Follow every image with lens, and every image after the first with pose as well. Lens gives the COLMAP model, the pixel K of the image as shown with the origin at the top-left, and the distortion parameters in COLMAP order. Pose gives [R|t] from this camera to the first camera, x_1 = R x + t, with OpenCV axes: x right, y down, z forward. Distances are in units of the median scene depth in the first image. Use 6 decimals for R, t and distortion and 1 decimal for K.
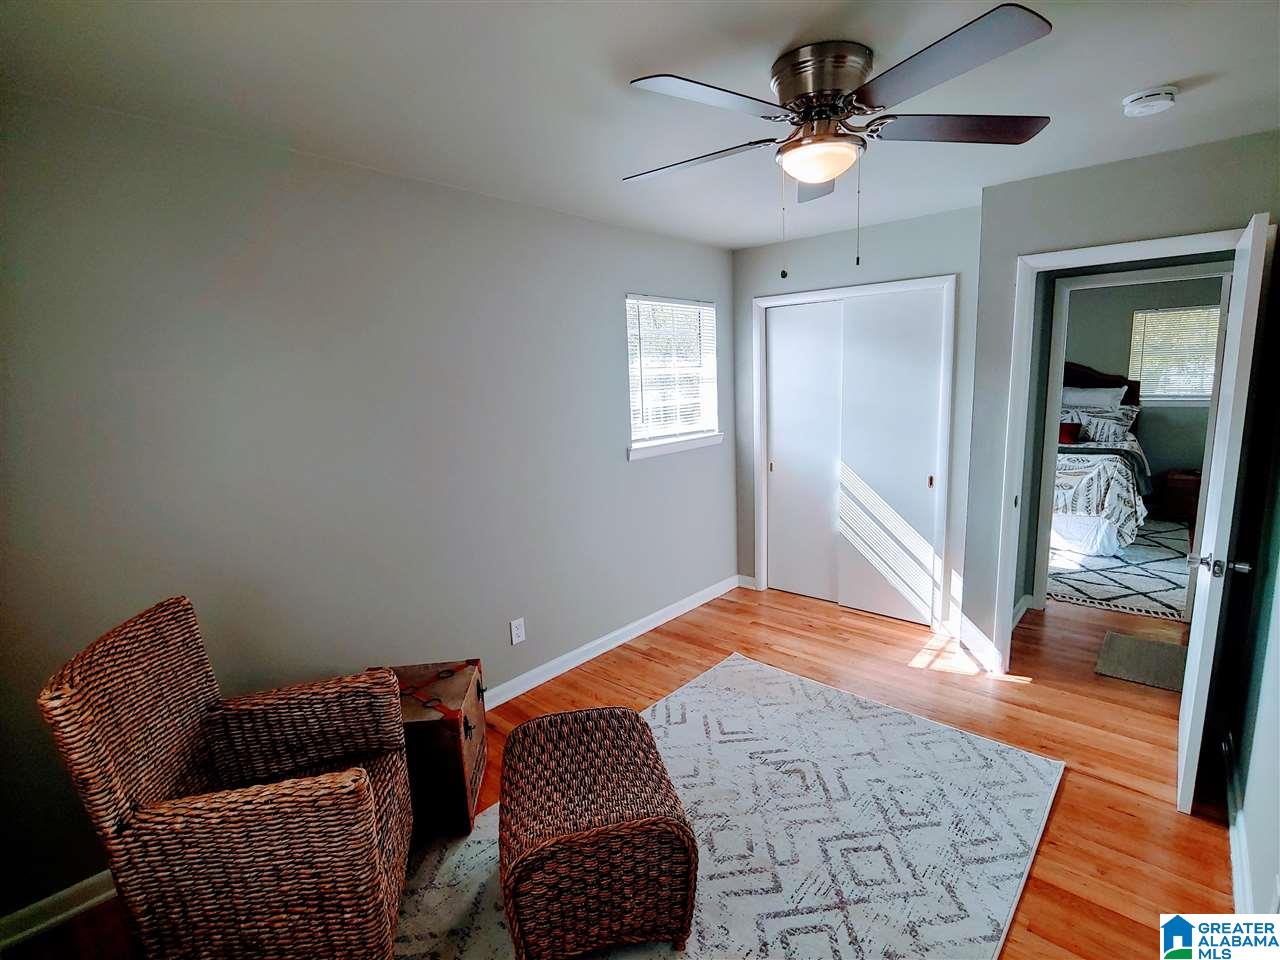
lens RADIAL K [[607.6, 0, 644.9], [0, 607.6, 481.2], [0, 0, 1]] dist [-0.015806, -0.000042]
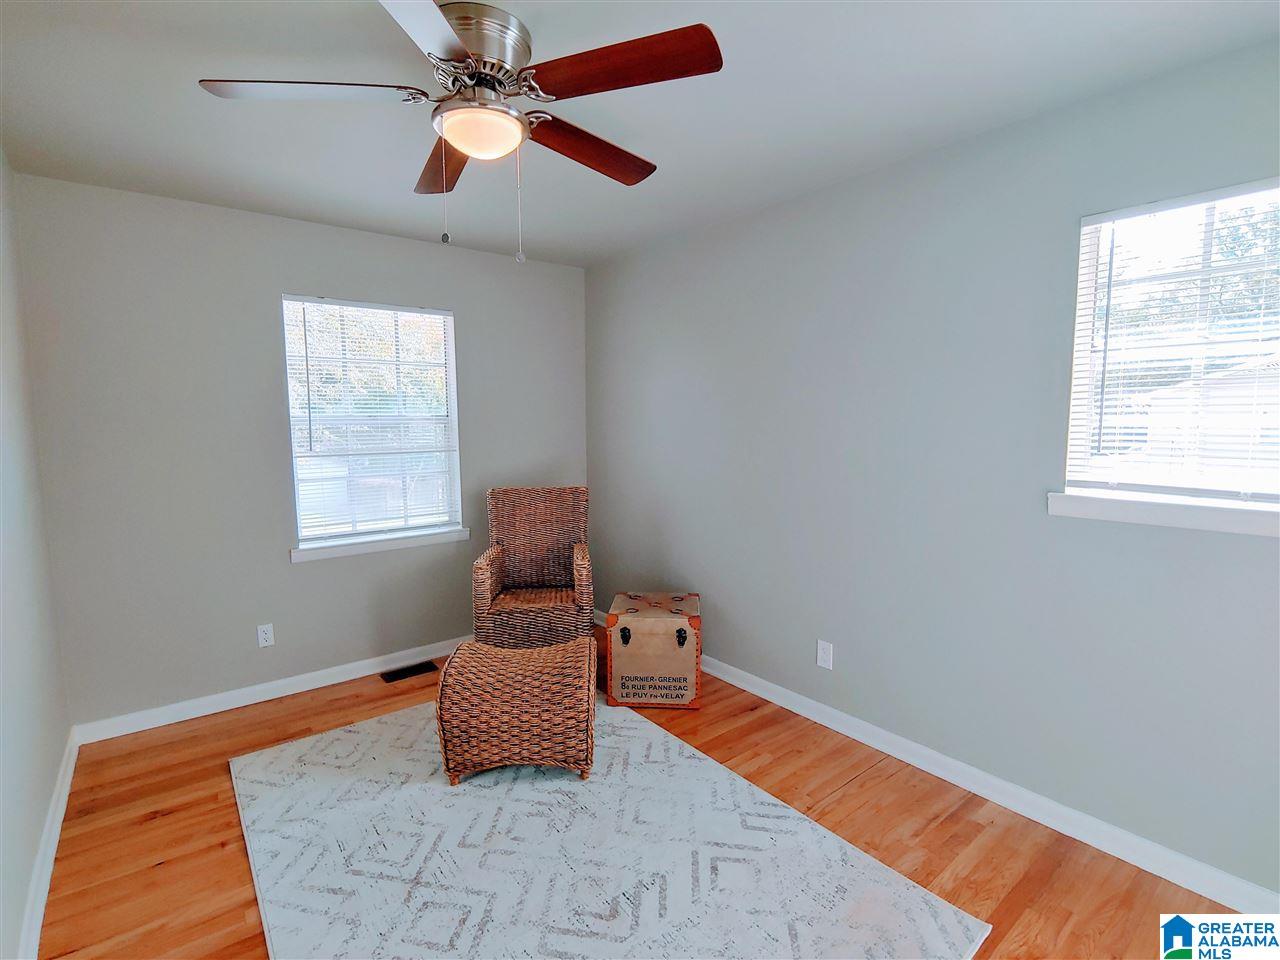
lens RADIAL K [[607.6, 0, 644.9], [0, 607.6, 481.2], [0, 0, 1]] dist [-0.015806, -0.000042]
pose [[-0.162133, 0.141733, -0.976537, 0.756503], [-0.156966, 0.973326, 0.167328, -0.127388], [0.974205, 0.180412, -0.135561, 0.902113]]
